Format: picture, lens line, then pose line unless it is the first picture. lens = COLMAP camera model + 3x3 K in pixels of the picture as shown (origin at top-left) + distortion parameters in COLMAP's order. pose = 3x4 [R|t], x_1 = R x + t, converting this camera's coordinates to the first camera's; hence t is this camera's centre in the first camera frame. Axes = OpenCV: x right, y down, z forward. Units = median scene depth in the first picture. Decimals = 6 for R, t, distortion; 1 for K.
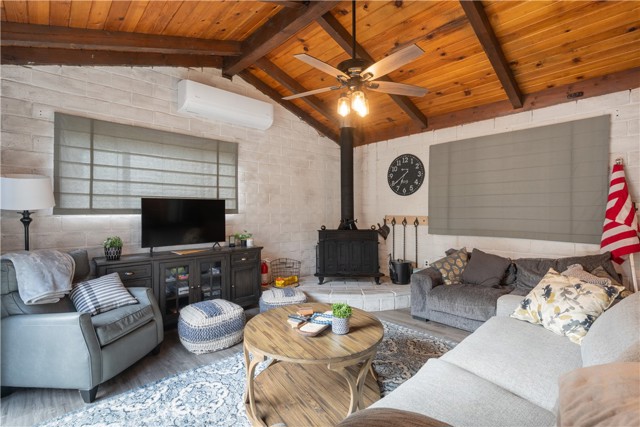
lens RADIAL K [[294.4, 0, 319.4], [0, 294.4, 211.6], [0, 0, 1]] dist [-0.005628, -0.000623]
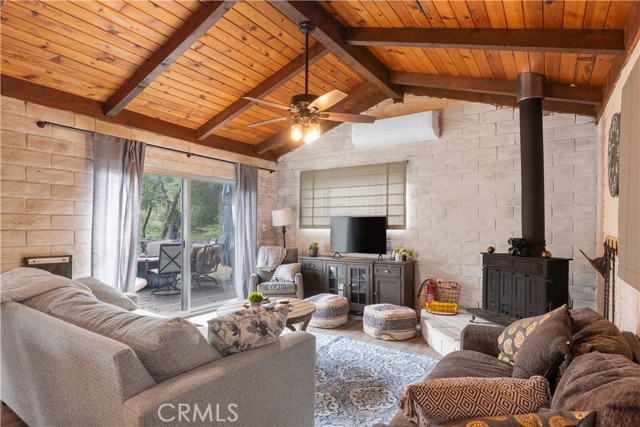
lens RADIAL K [[346.8, 0, 321.2], [0, 346.8, 226.5], [0, 0, 1]] dist [-0.001177, -0.000049]
pose [[0.232645, -0.000704, -0.972562, 0.873634], [-0.007261, 0.999971, -0.002461, 0.001590], [0.972535, 0.007634, 0.232633, 0.453591]]
